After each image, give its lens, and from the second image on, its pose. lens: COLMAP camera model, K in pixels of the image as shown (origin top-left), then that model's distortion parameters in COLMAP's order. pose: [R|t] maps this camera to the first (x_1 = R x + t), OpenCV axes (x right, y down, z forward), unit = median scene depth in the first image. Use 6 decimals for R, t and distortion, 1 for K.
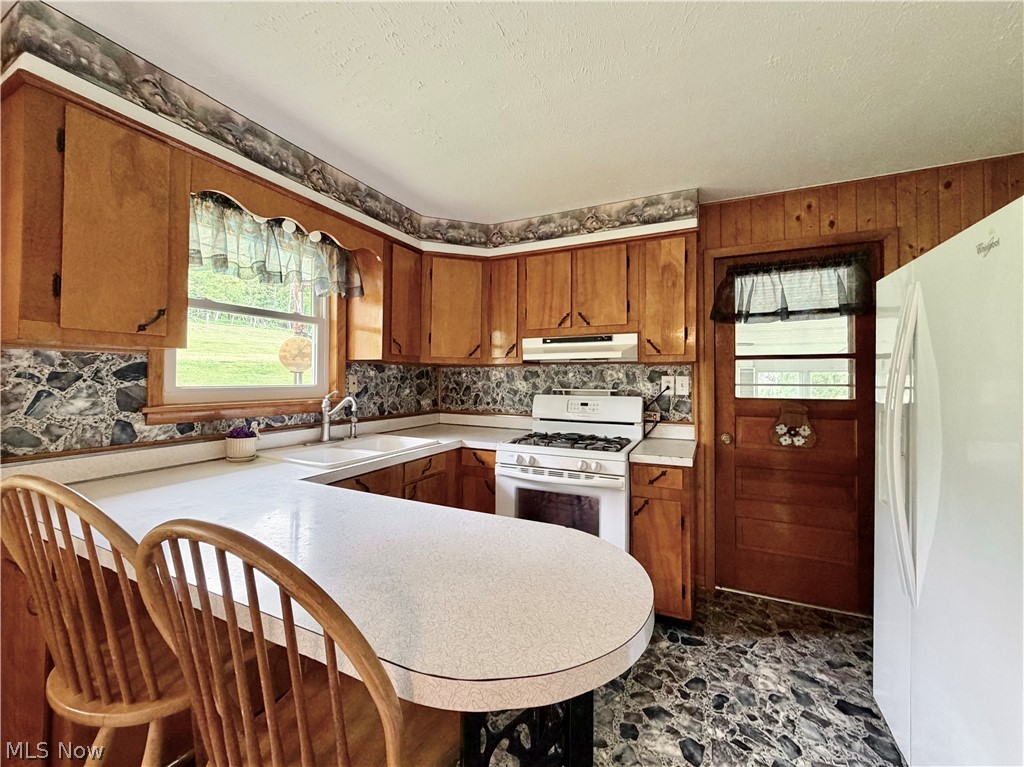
lens RADIAL K [[424.0, 0, 510.7], [0, 424.0, 376.1], [0, 0, 1]] dist [0.000211, 0.000061]
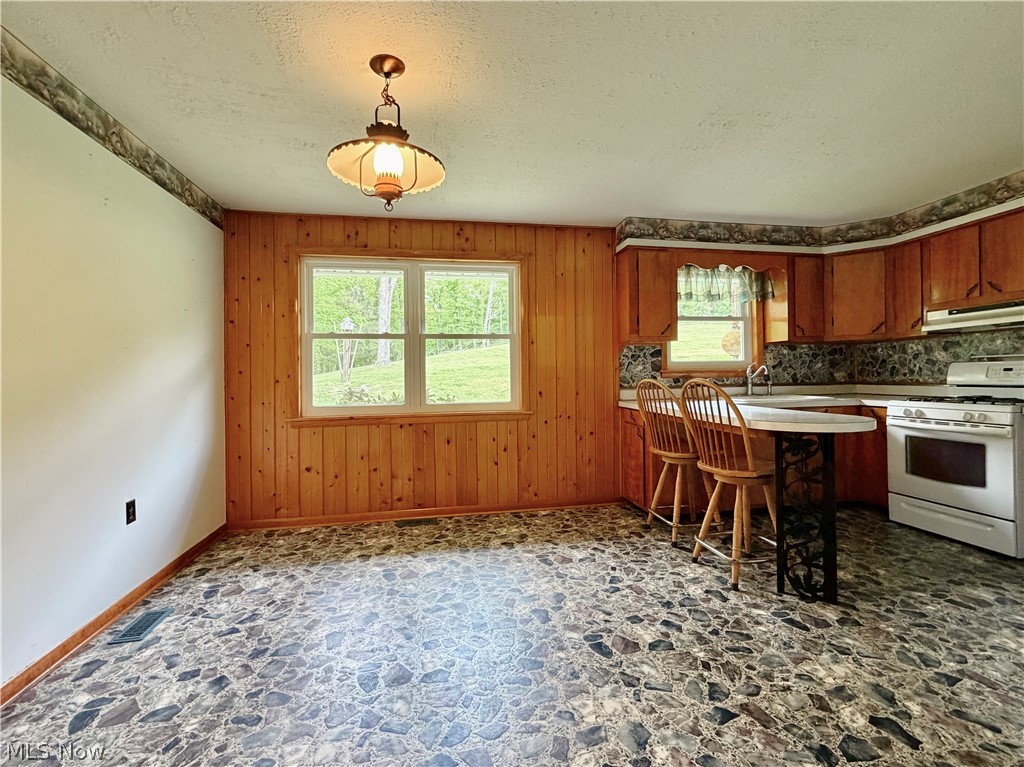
lens RADIAL K [[462.2, 0, 516.0], [0, 462.2, 376.3], [0, 0, 1]] dist [-0.003109, -0.000296]
pose [[0.596680, -0.018239, -0.802272, 0.368284], [0.025554, 0.999667, -0.003721, 0.059444], [0.802072, -0.018280, 0.596948, -0.625153]]
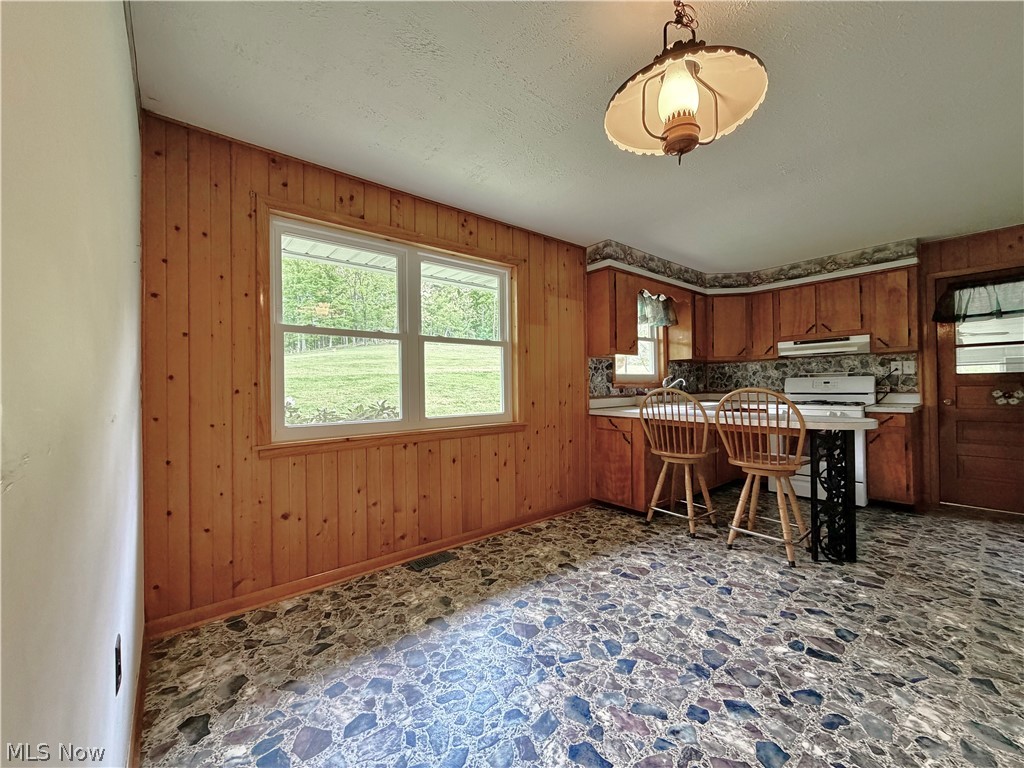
lens RADIAL K [[409.1, 0, 509.1], [0, 409.1, 385.9], [0, 0, 1]] dist [-0.001266, -0.000091]
pose [[0.906815, -0.019675, -0.421070, -0.255297], [0.022549, 0.999744, 0.001846, 0.051888], [0.420926, -0.011168, 0.907026, -0.860132]]
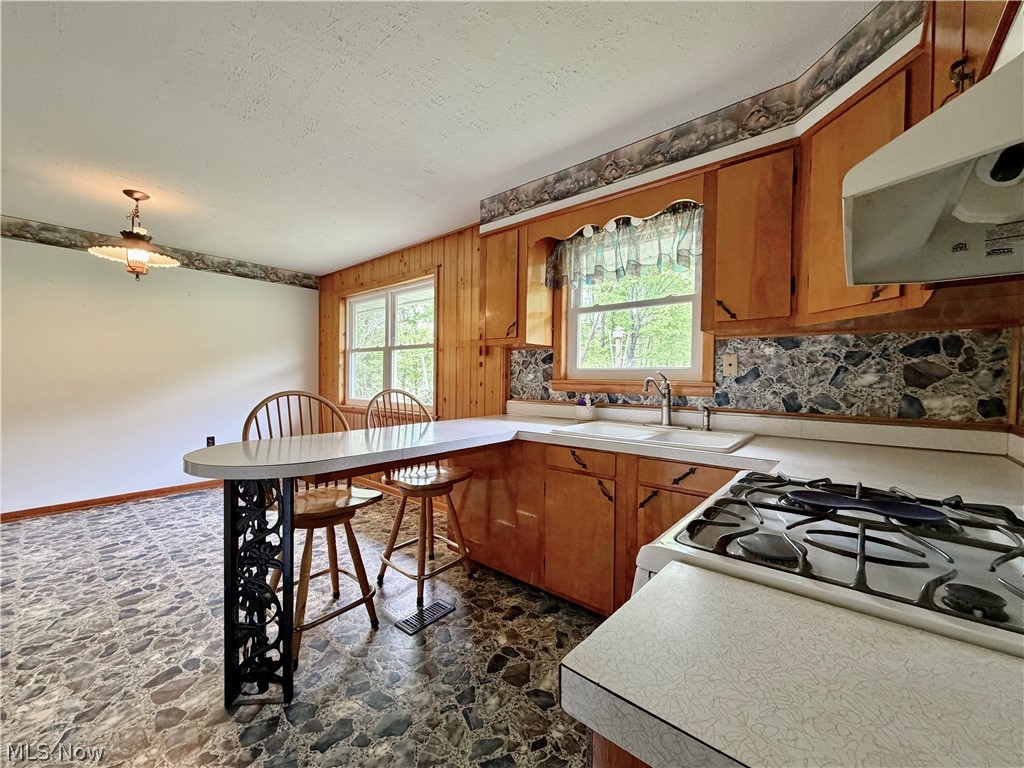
lens RADIAL K [[373.6, 0, 534.7], [0, 373.6, 383.5], [0, 0, 1]] dist [-0.000368, 0.000132]
pose [[-0.195531, 0.057504, -0.979010, 0.397487], [0.026919, 0.998218, 0.053256, 0.003915], [0.980328, -0.015941, -0.196730, 0.761758]]
